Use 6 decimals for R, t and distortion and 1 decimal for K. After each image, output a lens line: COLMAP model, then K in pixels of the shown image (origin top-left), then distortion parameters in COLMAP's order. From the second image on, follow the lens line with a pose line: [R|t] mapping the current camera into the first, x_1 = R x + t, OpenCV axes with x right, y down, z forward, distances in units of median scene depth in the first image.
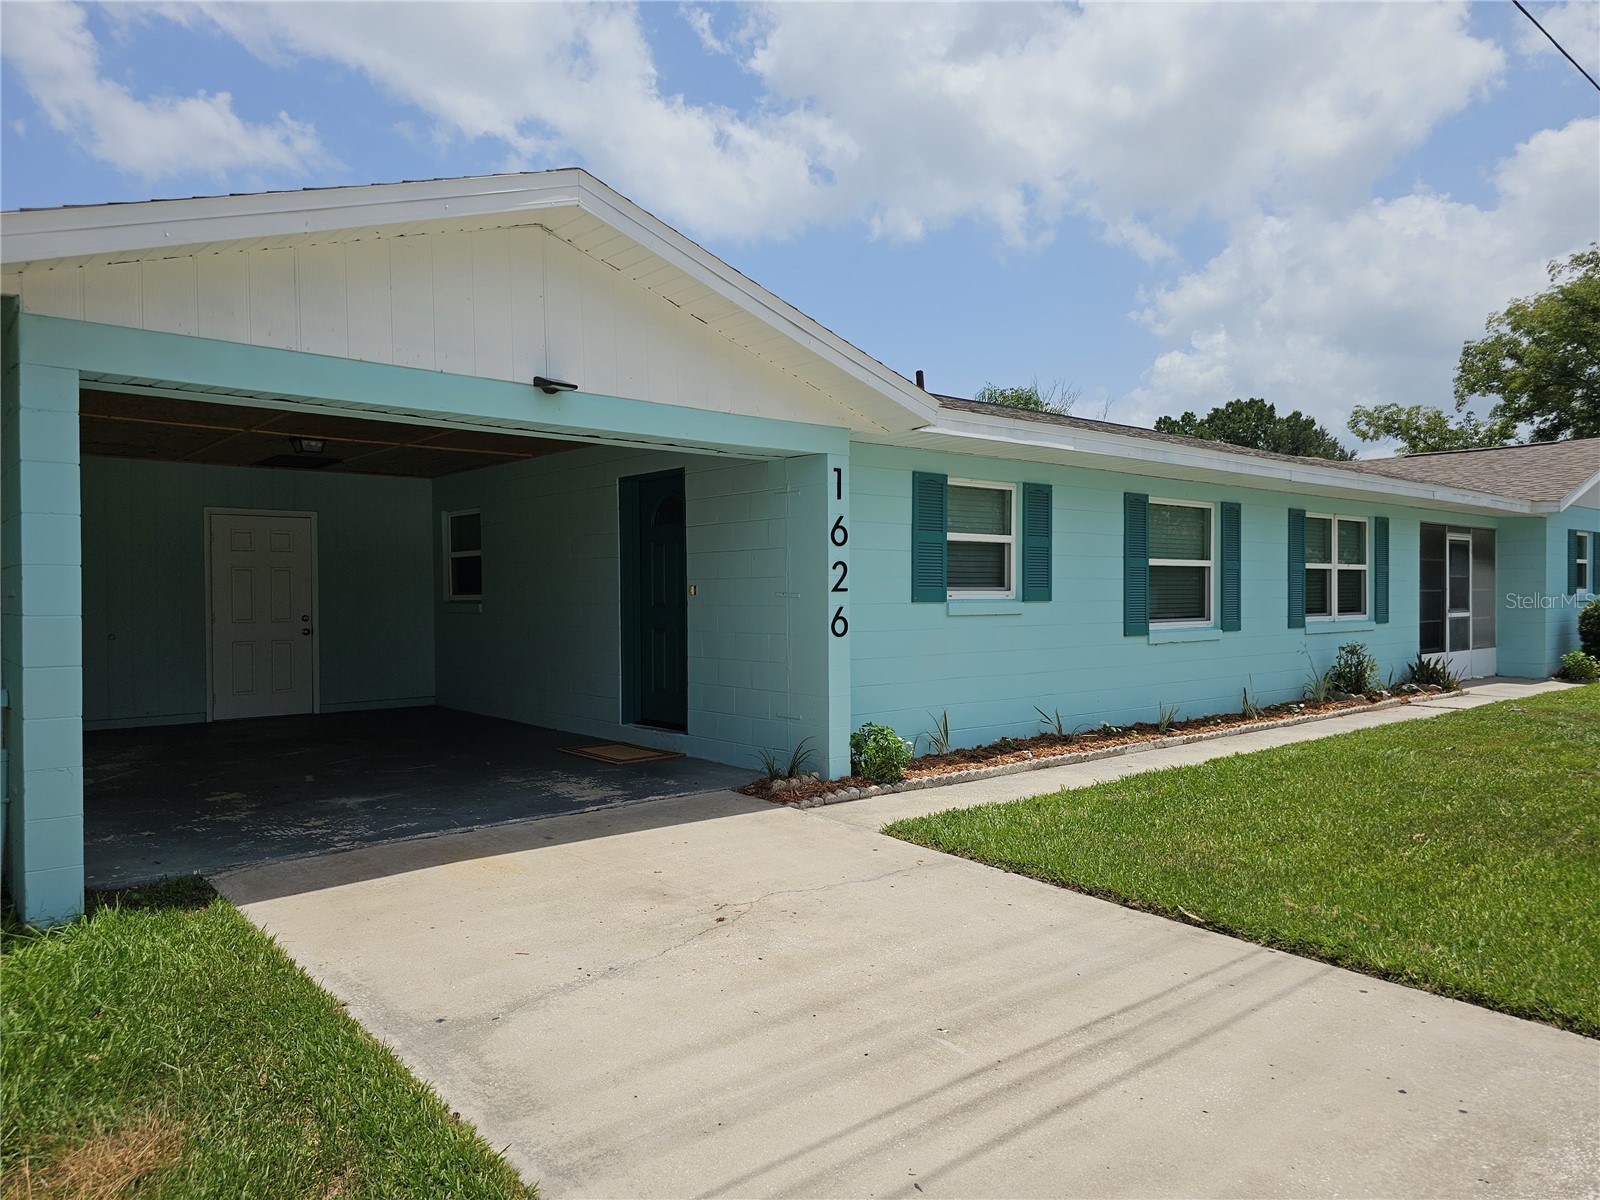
lens RADIAL K [[1078.3, 0, 783.7], [0, 1078.3, 609.8], [0, 0, 1]] dist [0.065964, -0.061928]
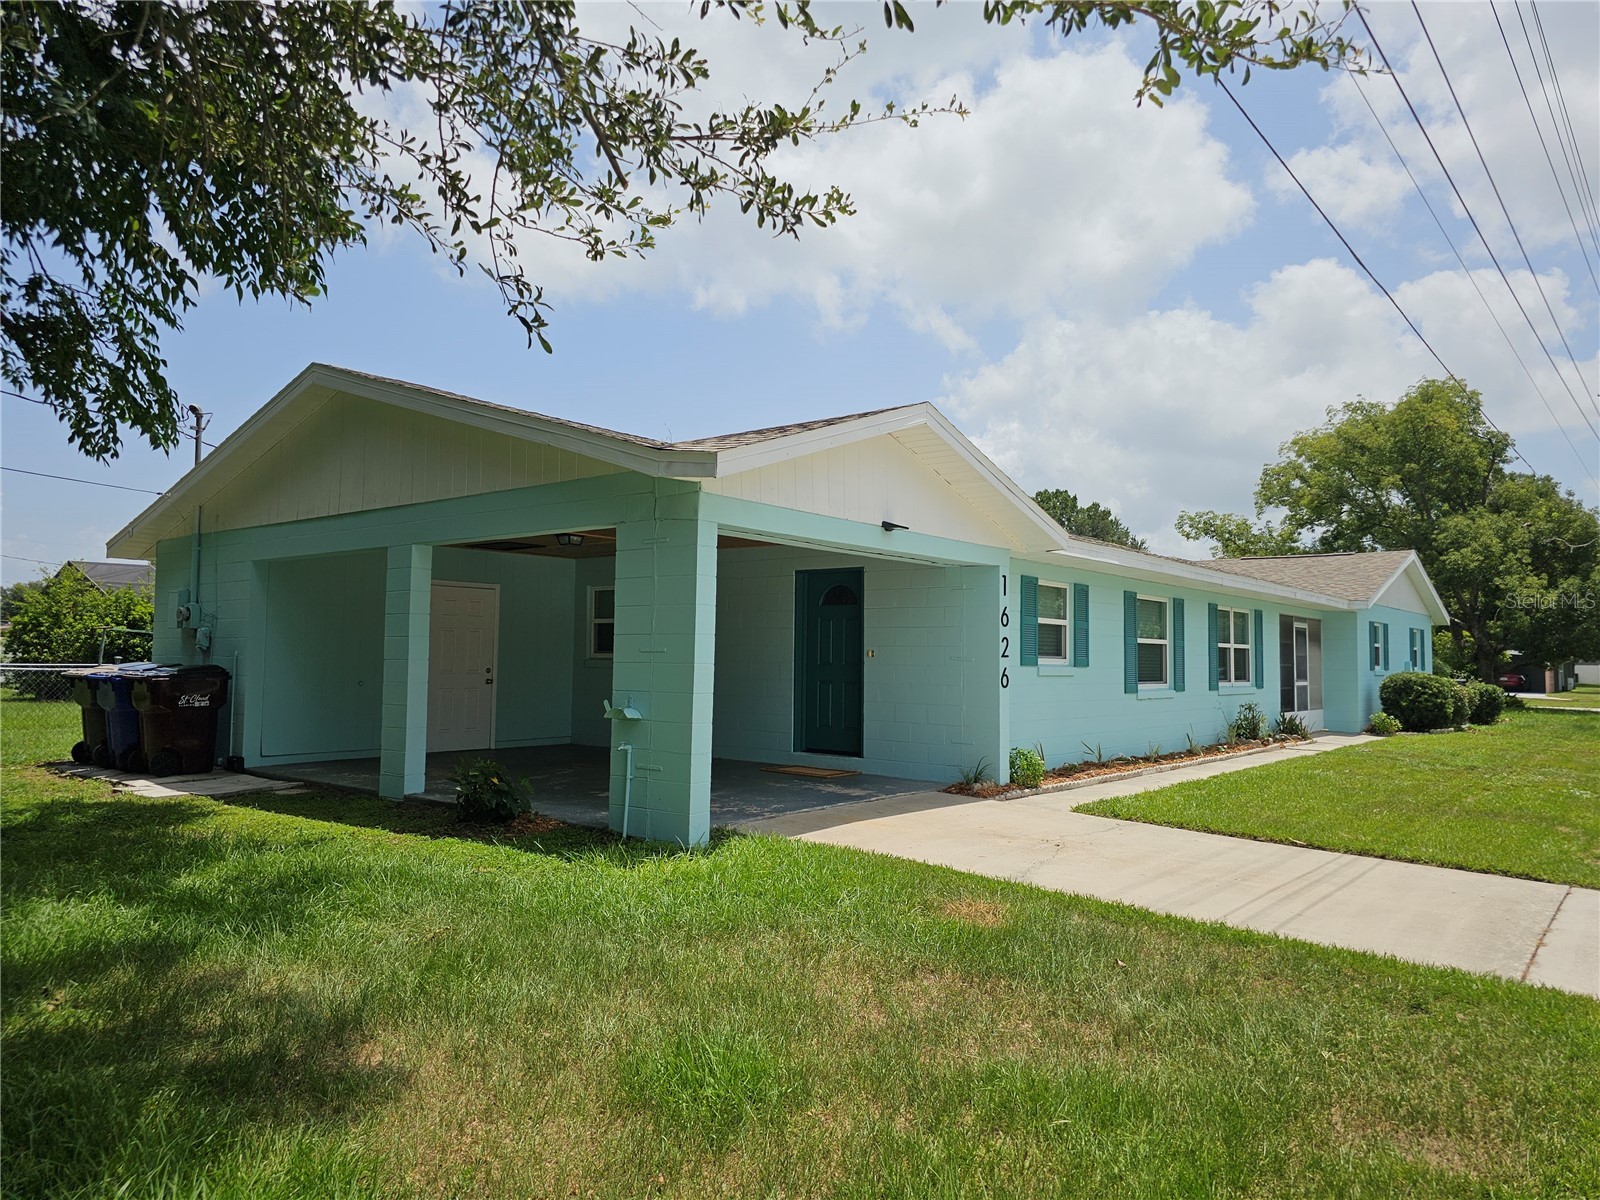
lens RADIAL K [[1085.0, 0, 830.2], [0, 1085.0, 594.2], [0, 0, 1]] dist [0.076481, -0.000626]
pose [[0.976951, 0.031763, 0.211087, -0.425248], [-0.016325, 0.997089, -0.074483, 0.009897], [-0.212838, 0.069320, 0.974625, -0.354093]]
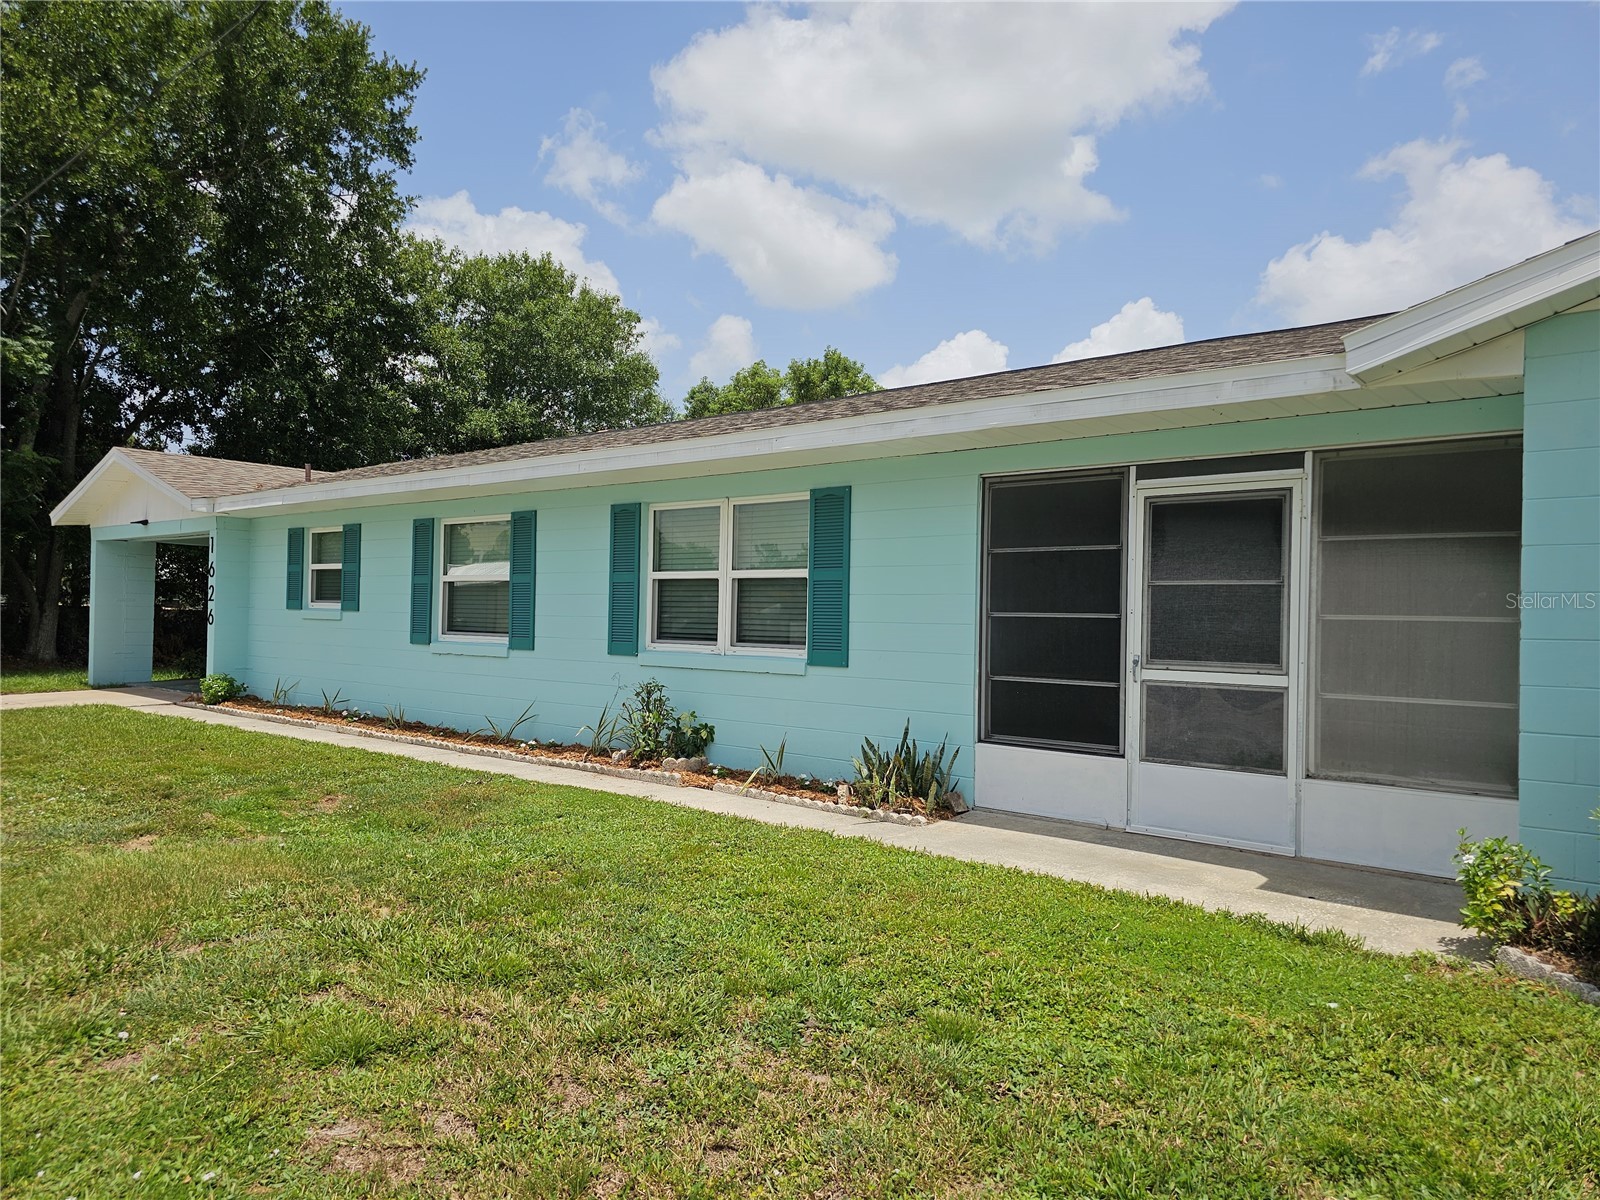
lens RADIAL K [[1076.9, 0, 782.6], [0, 1076.9, 594.7], [0, 0, 1]] dist [0.079577, -0.087526]
pose [[0.164454, -0.012299, -0.986308, 1.804870], [-0.035302, 0.999208, -0.018346, -0.023907], [0.985753, 0.037835, 0.163889, 1.424047]]
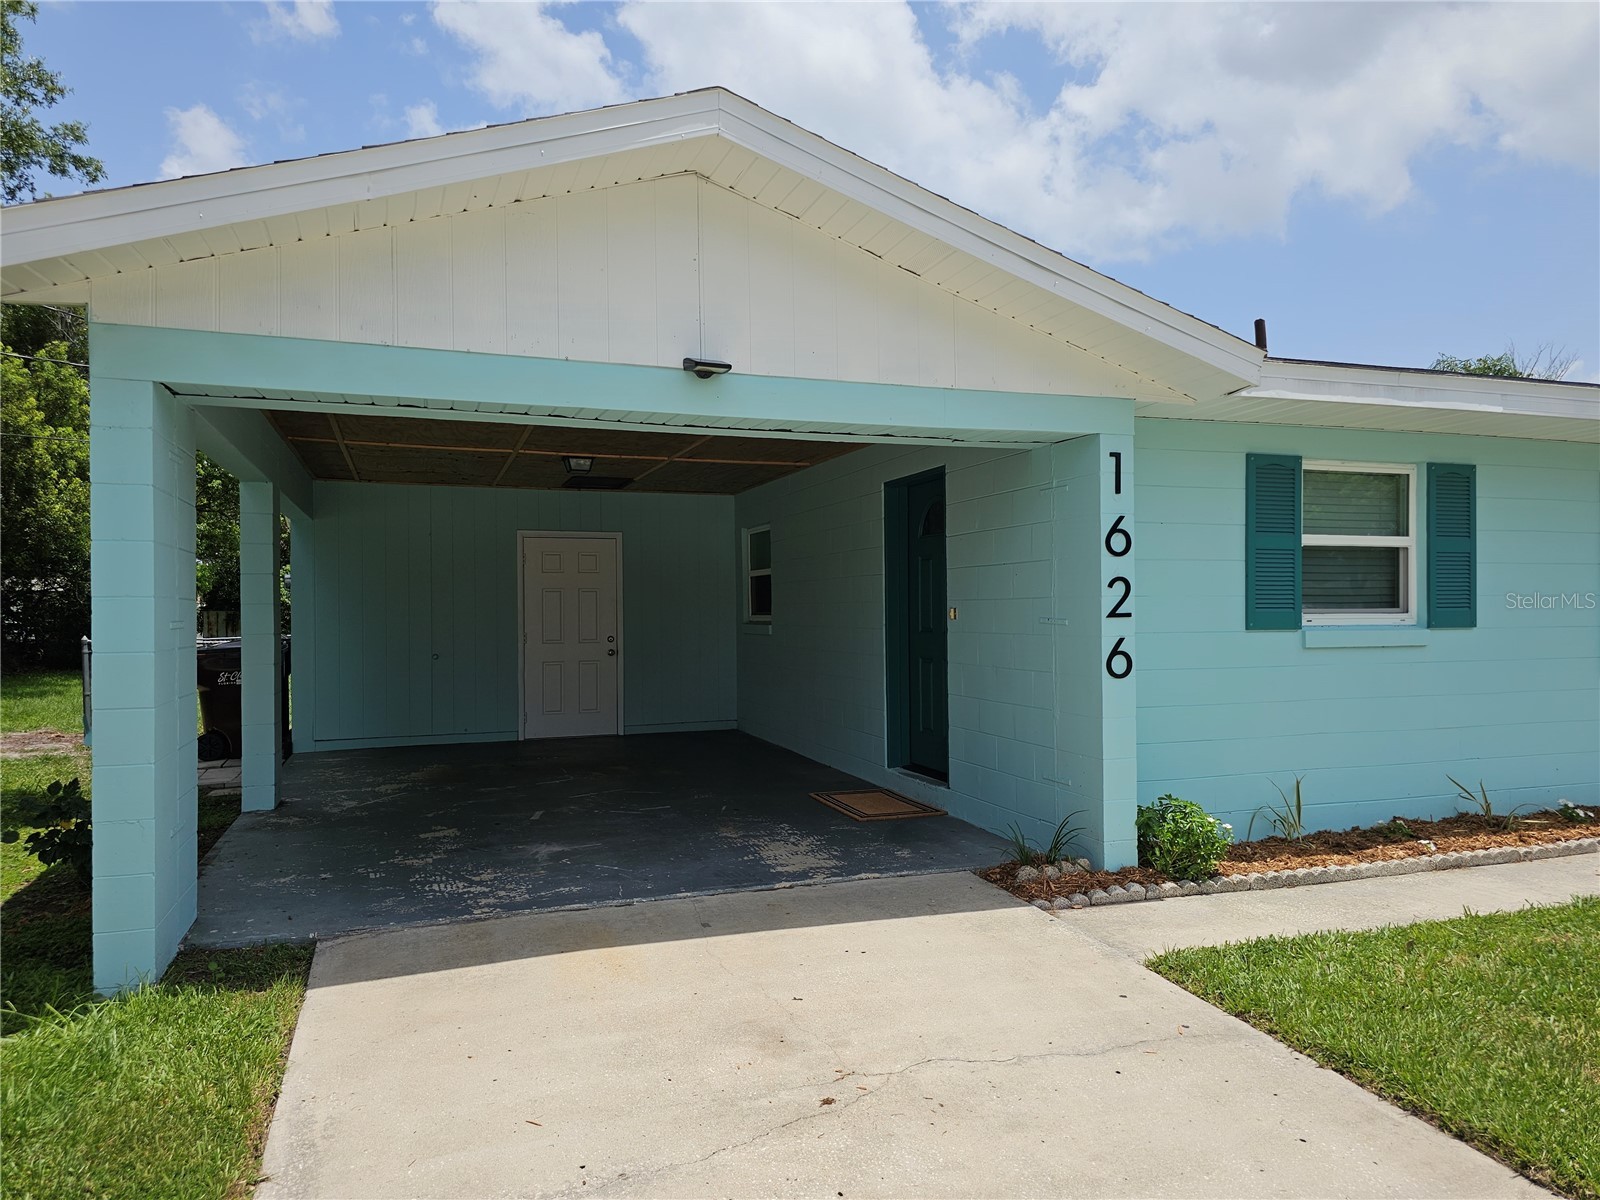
lens RADIAL K [[1084.7, 0, 780.6], [0, 1084.7, 609.8], [0, 0, 1]] dist [0.061885, -0.072815]
pose [[0.933004, -0.001895, -0.359860, 0.088789], [-0.002504, 0.999928, -0.011759, -0.010825], [0.359856, 0.011872, 0.932932, 0.177440]]
